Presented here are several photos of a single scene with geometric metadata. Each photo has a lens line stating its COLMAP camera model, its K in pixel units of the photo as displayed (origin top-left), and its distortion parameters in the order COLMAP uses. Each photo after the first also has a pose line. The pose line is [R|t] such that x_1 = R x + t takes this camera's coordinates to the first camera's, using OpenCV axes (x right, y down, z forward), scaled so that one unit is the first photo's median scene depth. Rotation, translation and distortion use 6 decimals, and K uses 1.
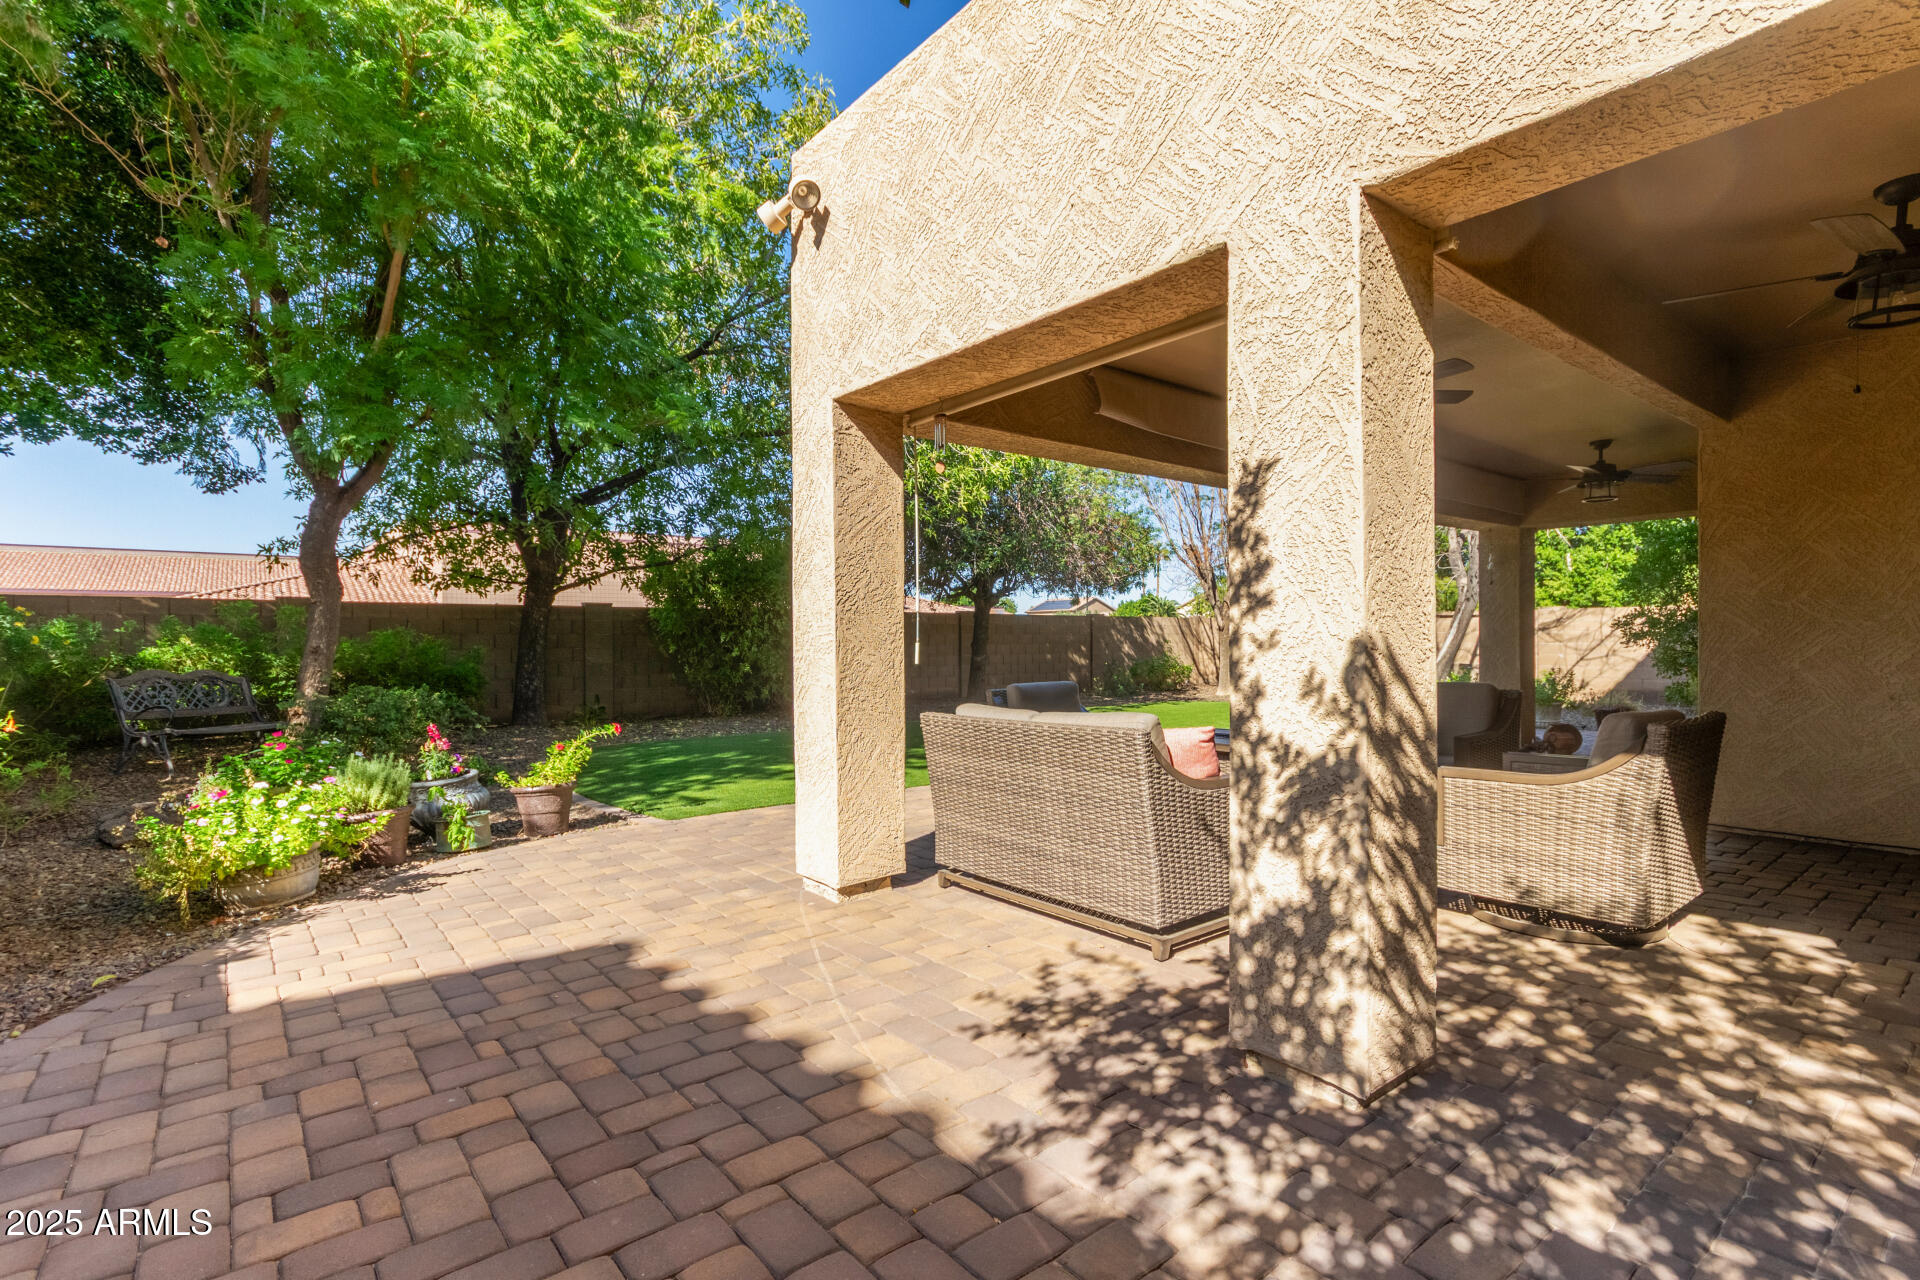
lens RADIAL K [[908.4, 0, 962.5], [0, 908.4, 640.2], [0, 0, 1]] dist [-0.000624, -0.000808]
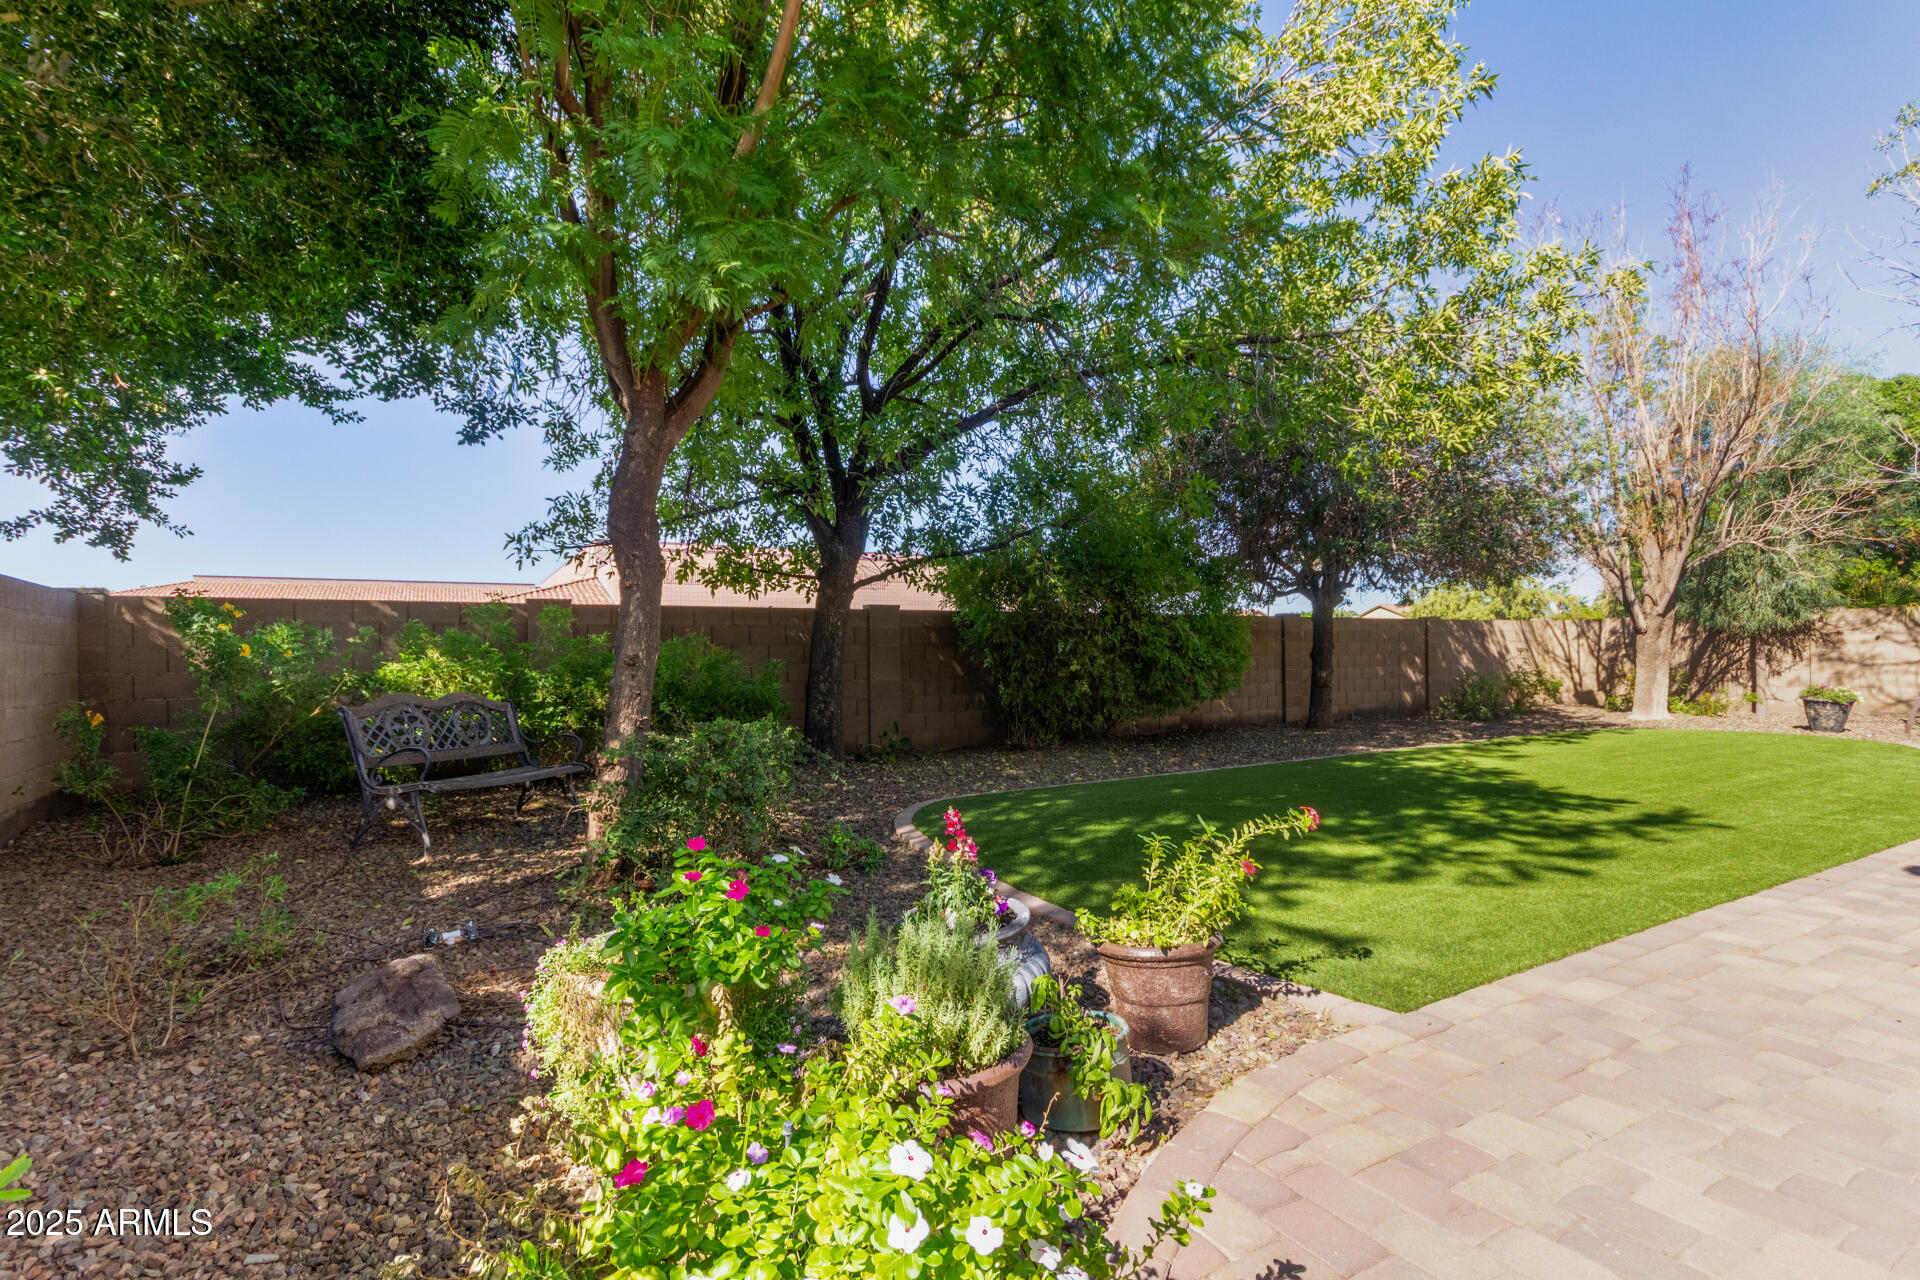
lens RADIAL K [[915.1, 0, 960.8], [0, 915.1, 654.5], [0, 0, 1]] dist [0.001885, 0.000274]
pose [[0.987825, -0.010355, -0.155223, -0.320563], [0.009637, 0.999939, -0.005380, 0.009568], [0.155269, 0.003818, 0.987865, 0.335255]]
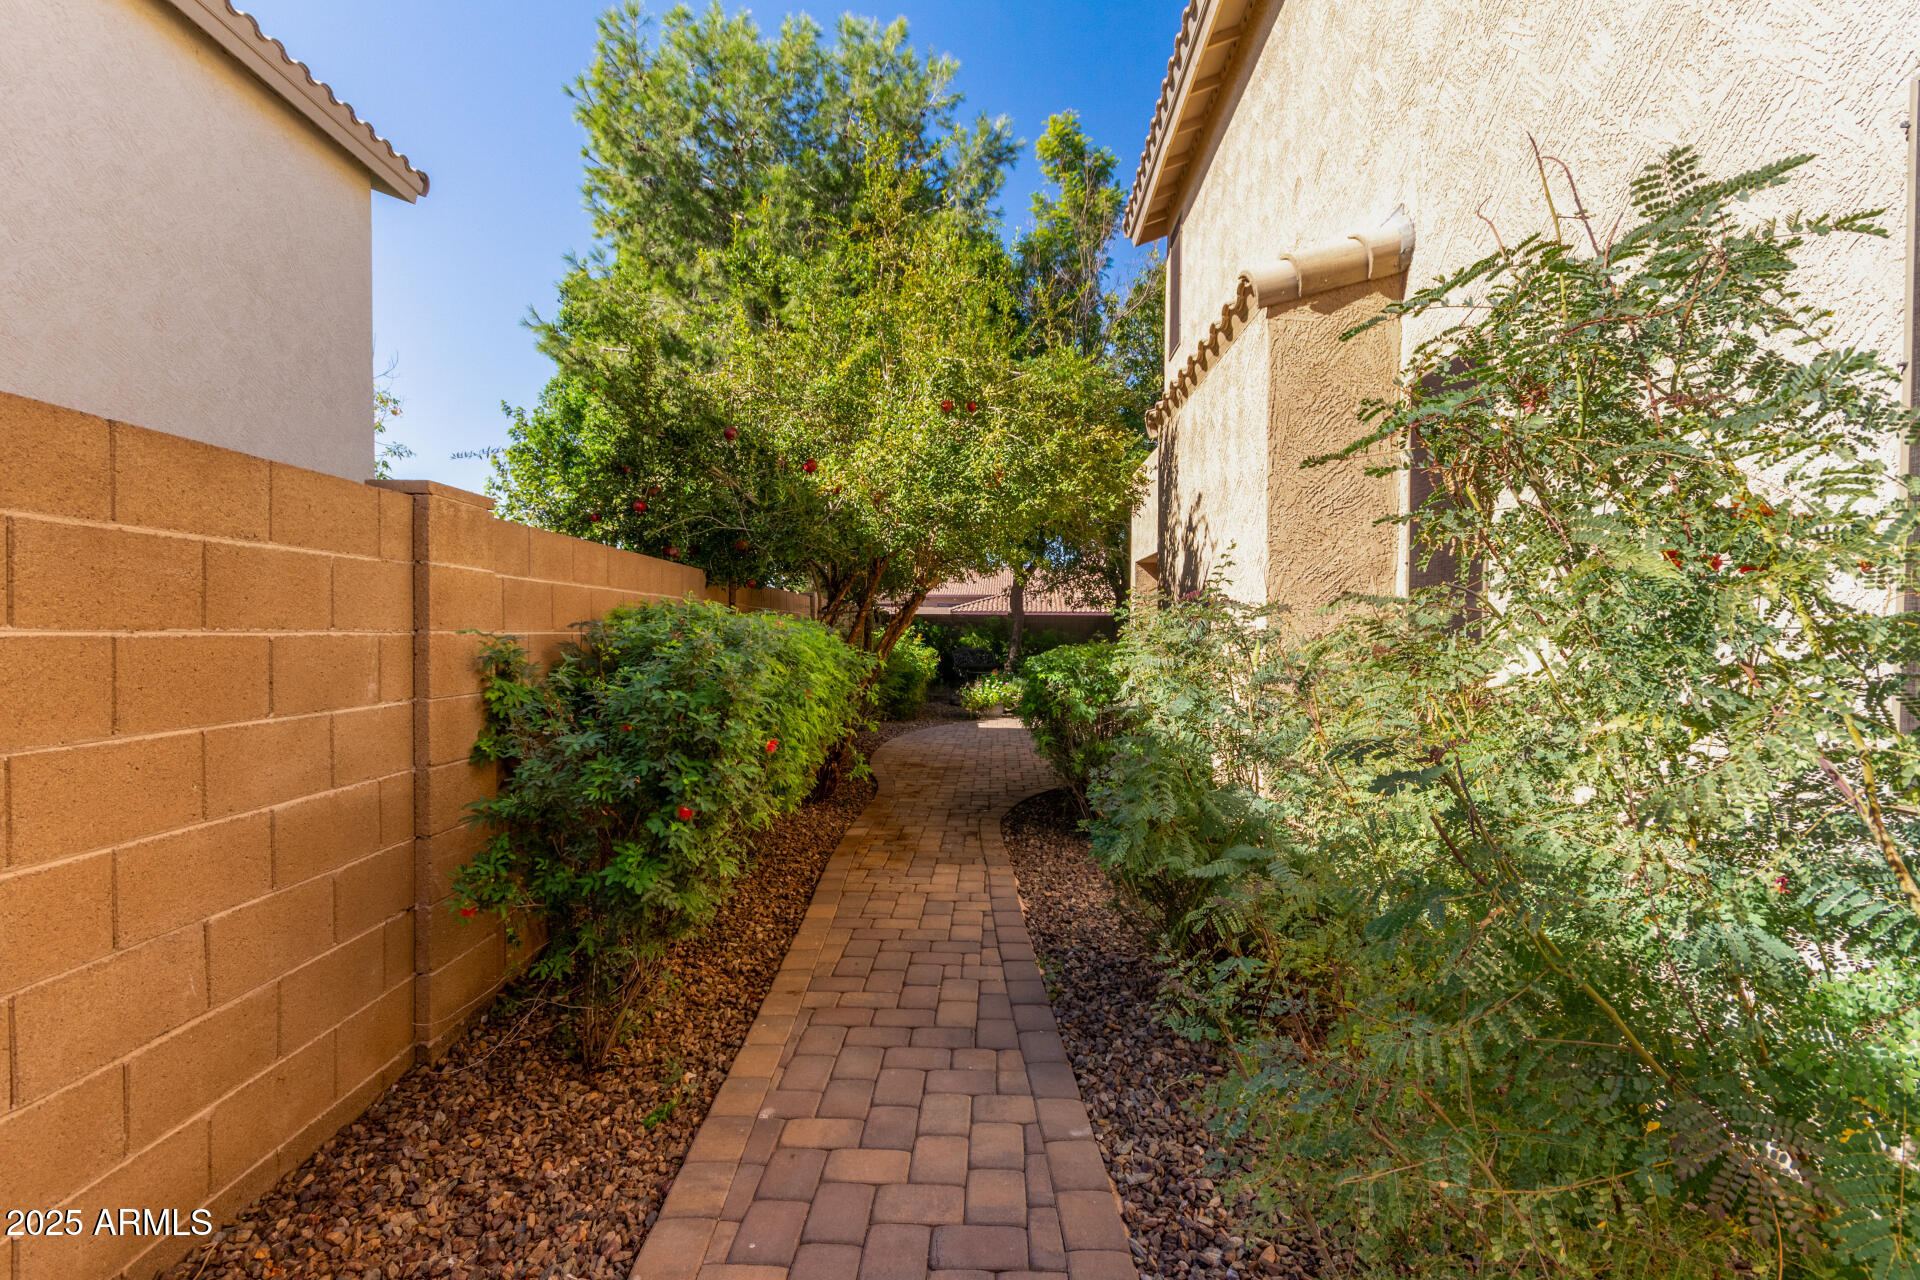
lens RADIAL K [[915.1, 0, 960.8], [0, 915.1, 654.5], [0, 0, 1]] dist [0.001885, 0.000274]
pose [[0.743619, 0.024284, -0.668162, 0.700929], [-0.007356, 0.999577, 0.028142, -0.014407], [0.668563, -0.016011, 0.743483, -0.783271]]
